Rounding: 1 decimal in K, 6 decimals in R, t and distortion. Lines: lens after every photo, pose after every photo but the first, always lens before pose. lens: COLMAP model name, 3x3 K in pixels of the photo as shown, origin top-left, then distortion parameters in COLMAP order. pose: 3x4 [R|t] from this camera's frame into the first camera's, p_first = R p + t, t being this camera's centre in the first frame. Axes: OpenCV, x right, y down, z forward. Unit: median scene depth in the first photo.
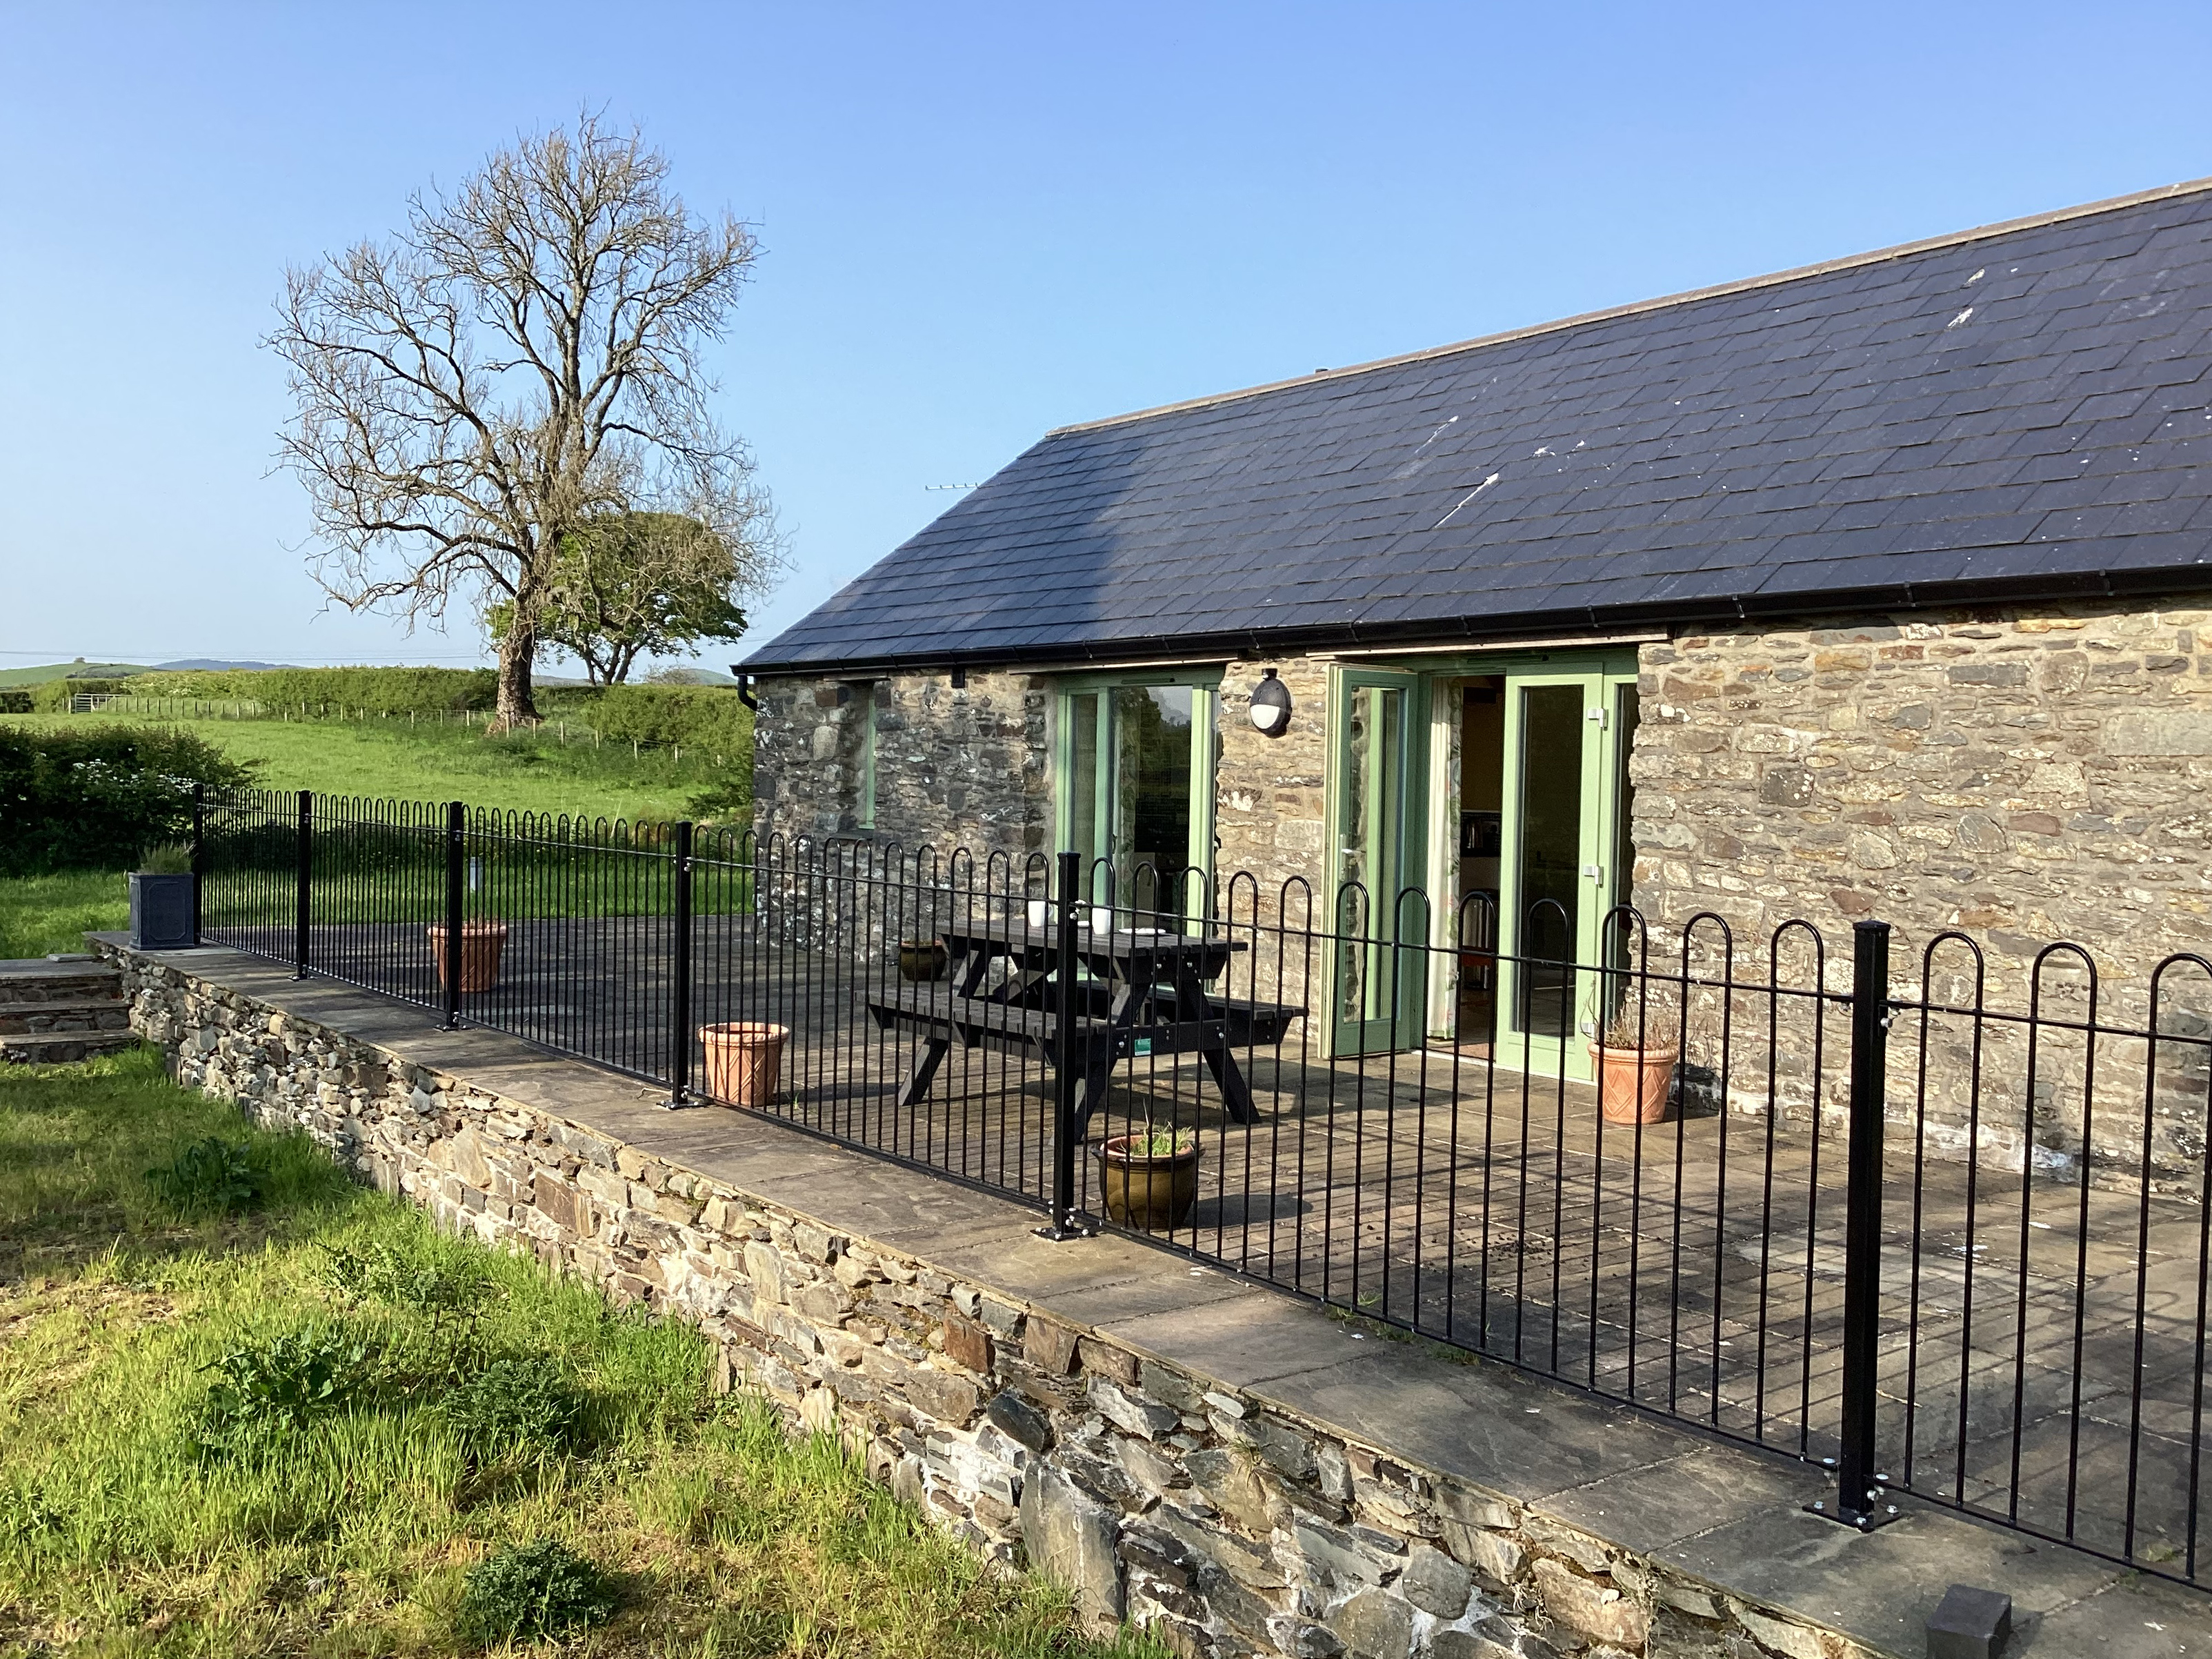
lens RADIAL K [[1975.7, 0, 1109.7], [0, 1975.7, 837.1], [0, 0, 1]] dist [0.071262, -0.177697]
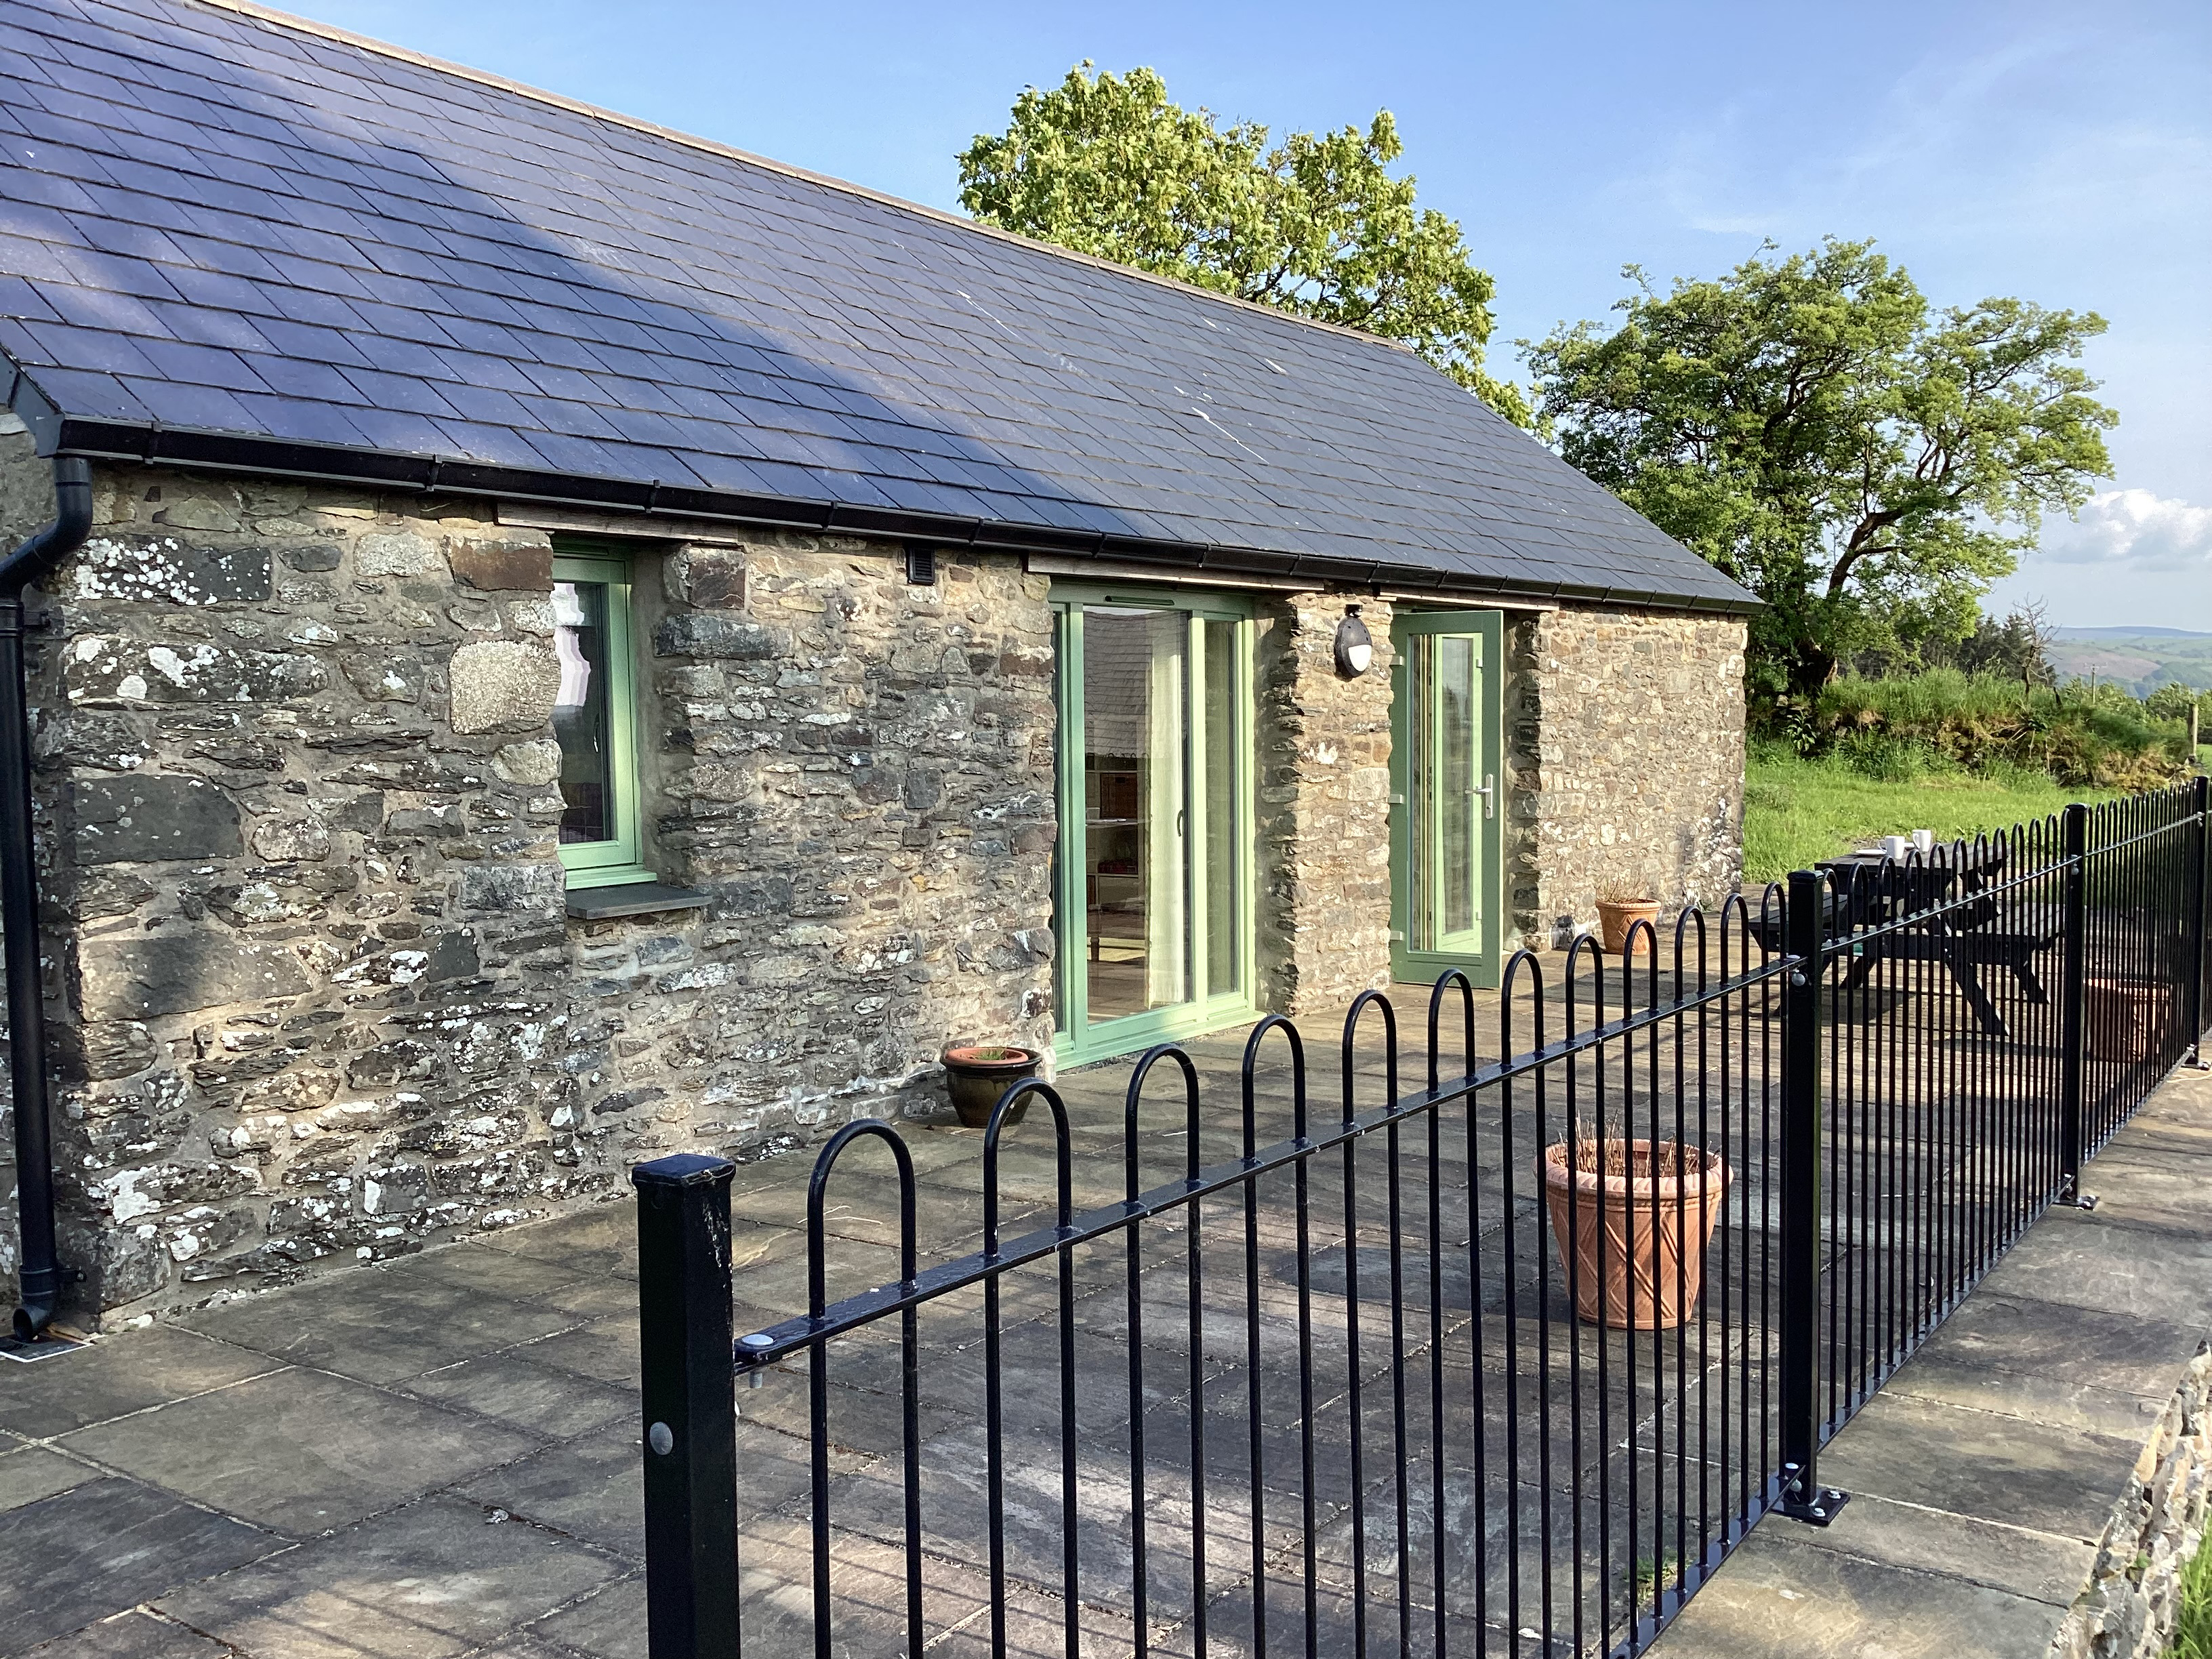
lens RADIAL K [[2035.7, 0, 1113.8], [0, 2035.7, 843.4], [0, 0, 1]] dist [0.087109, -0.187257]
pose [[-0.314805, -0.084161, 0.945418, -0.535374], [0.033054, 0.994485, 0.099535, -0.050229], [-0.948581, 0.062584, -0.310287, 0.962071]]
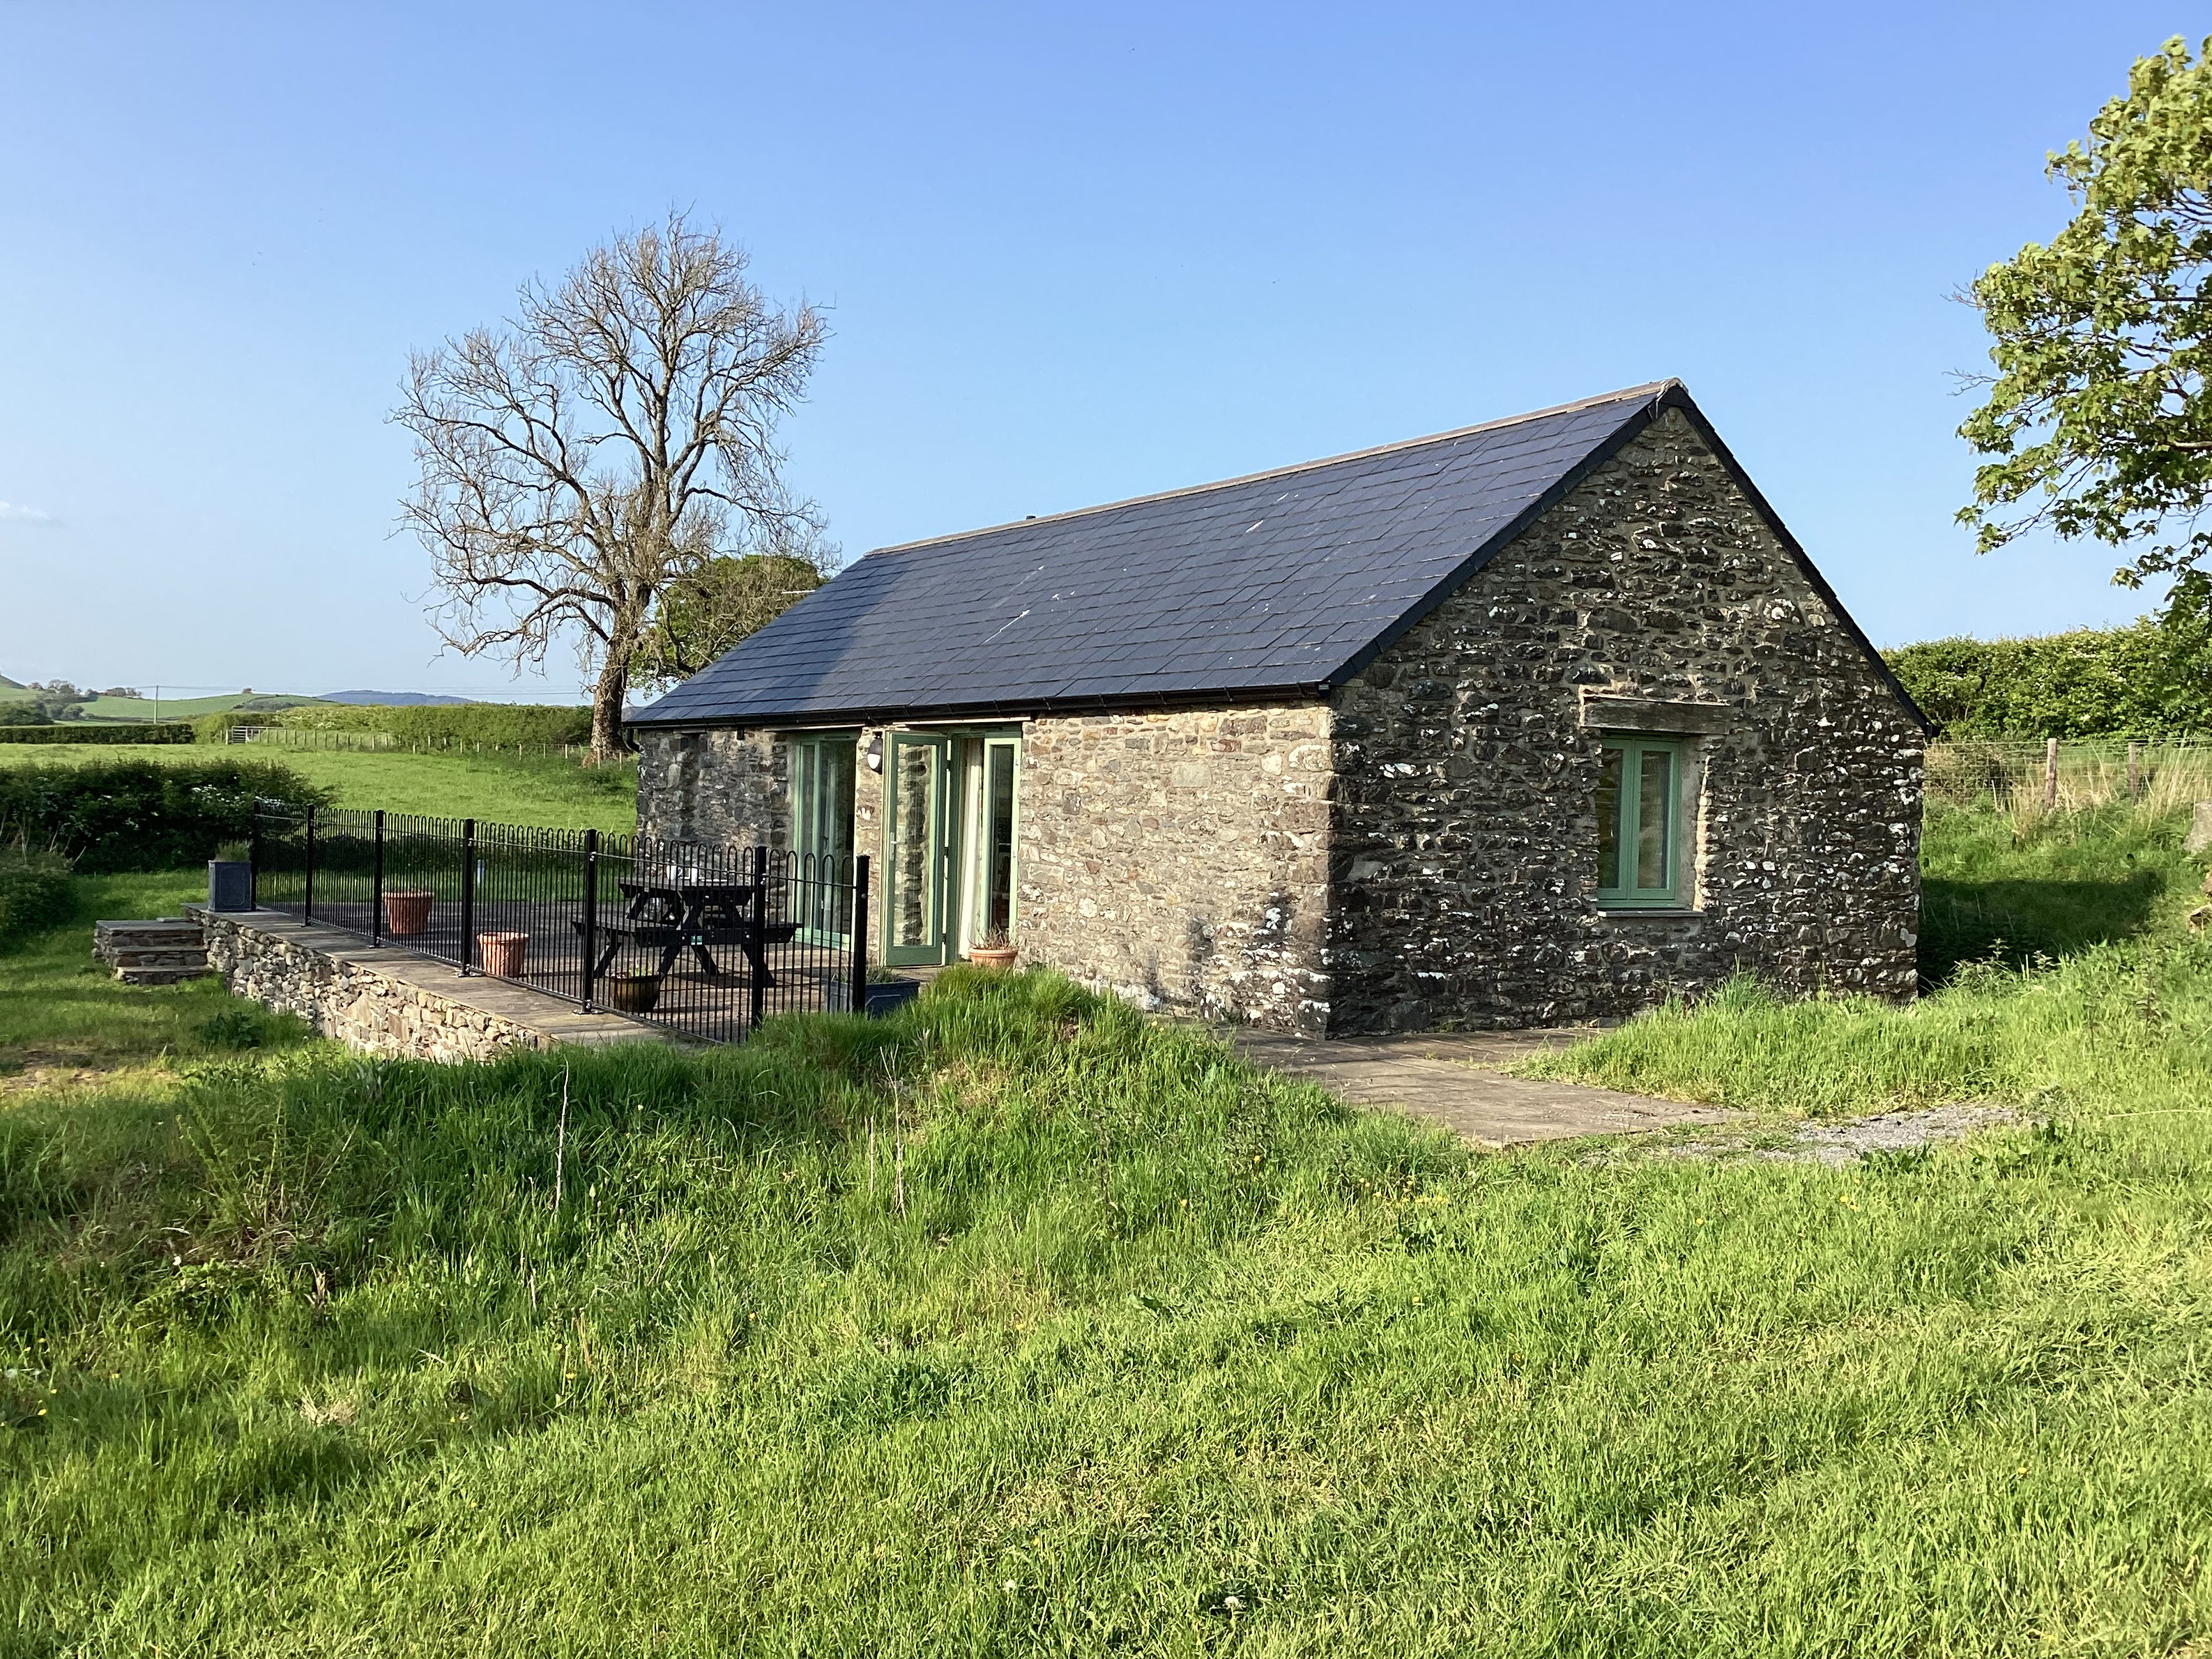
lens RADIAL K [[1975.5, 0, 1109.7], [0, 1975.5, 837.1], [0, 0, 1]] dist [0.071262, -0.177697]
pose [[0.997647, 0.007916, -0.068100, 0.260790], [-0.009065, 0.999821, -0.016583, 0.017795], [0.067957, 0.017162, 0.997541, -0.407999]]
